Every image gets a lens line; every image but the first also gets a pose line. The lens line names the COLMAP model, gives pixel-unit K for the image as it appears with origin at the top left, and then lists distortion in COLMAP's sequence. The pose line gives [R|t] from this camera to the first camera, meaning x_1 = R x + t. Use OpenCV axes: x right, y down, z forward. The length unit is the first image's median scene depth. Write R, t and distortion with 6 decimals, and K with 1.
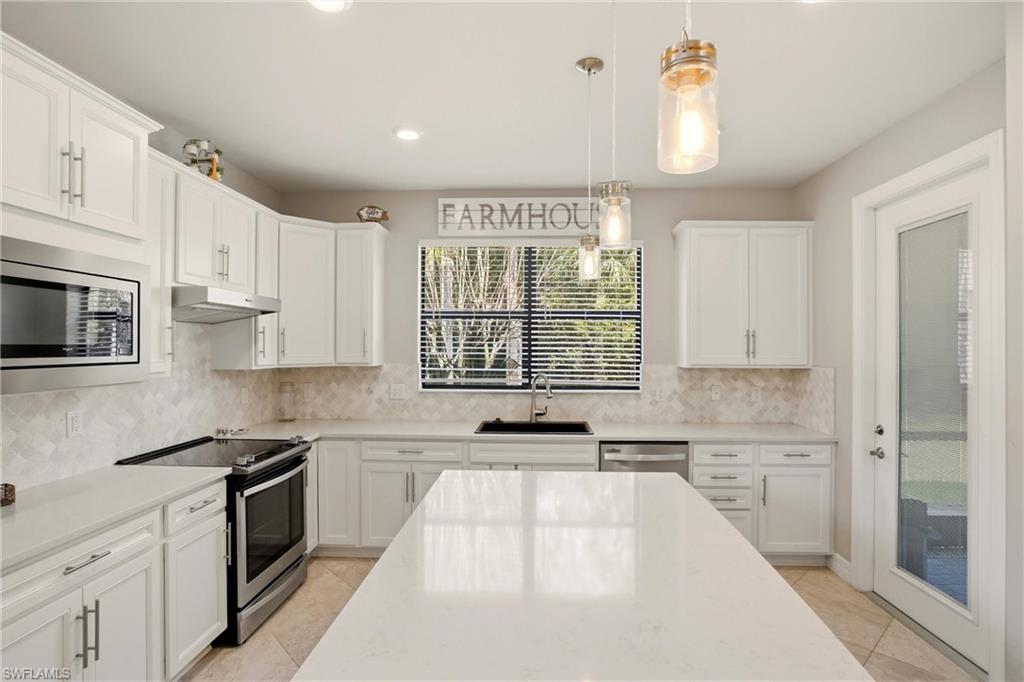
lens RADIAL K [[517.1, 0, 516.6], [0, 517.1, 343.5], [0, 0, 1]] dist [-0.046818, 0.000518]
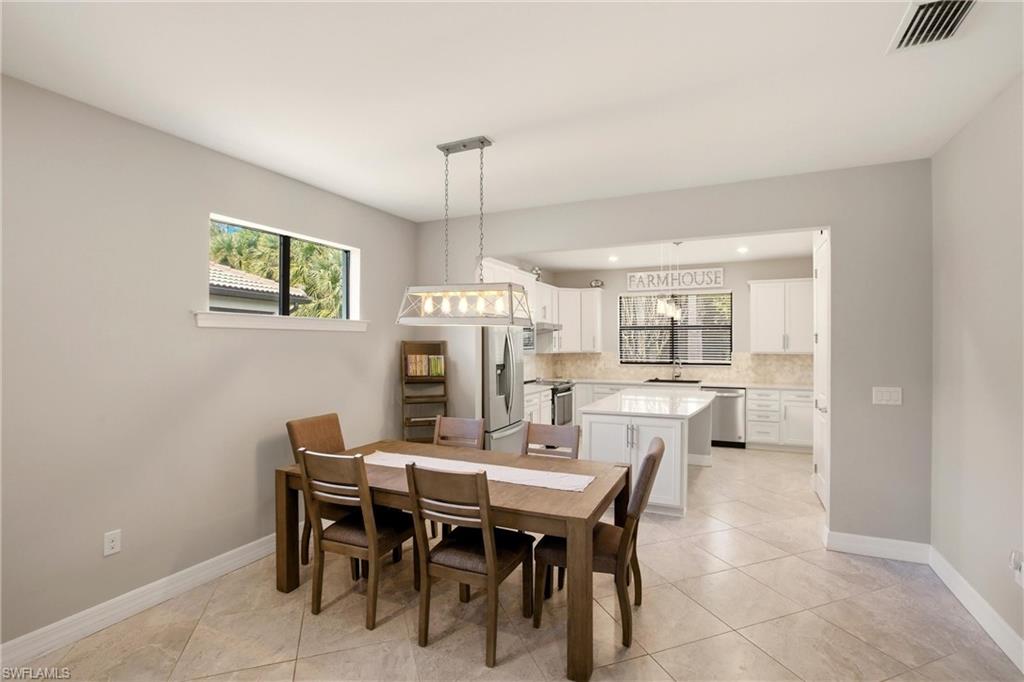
lens RADIAL K [[493.2, 0, 531.6], [0, 493.2, 345.6], [0, 0, 1]] dist [-0.001238, -0.000009]
pose [[0.932829, -0.003131, -0.360305, 0.211777], [0.006876, 0.999935, 0.009114, -0.007378], [0.360253, -0.010979, 0.932790, -1.038679]]
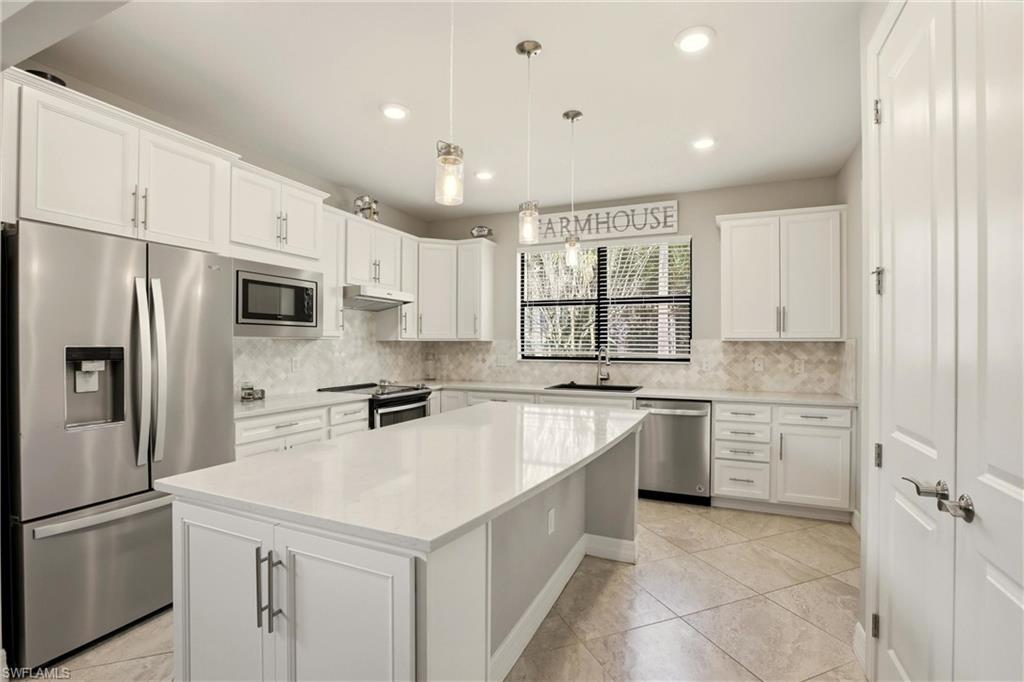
lens RADIAL K [[482.0, 0, 516.0], [0, 482.0, 342.4], [0, 0, 1]] dist [-0.054961, 0.024157]
pose [[0.929778, -0.001809, -0.368117, 0.277198], [0.000804, 0.999996, -0.002883, 0.050041], [0.368121, 0.002385, 0.929775, -0.172831]]
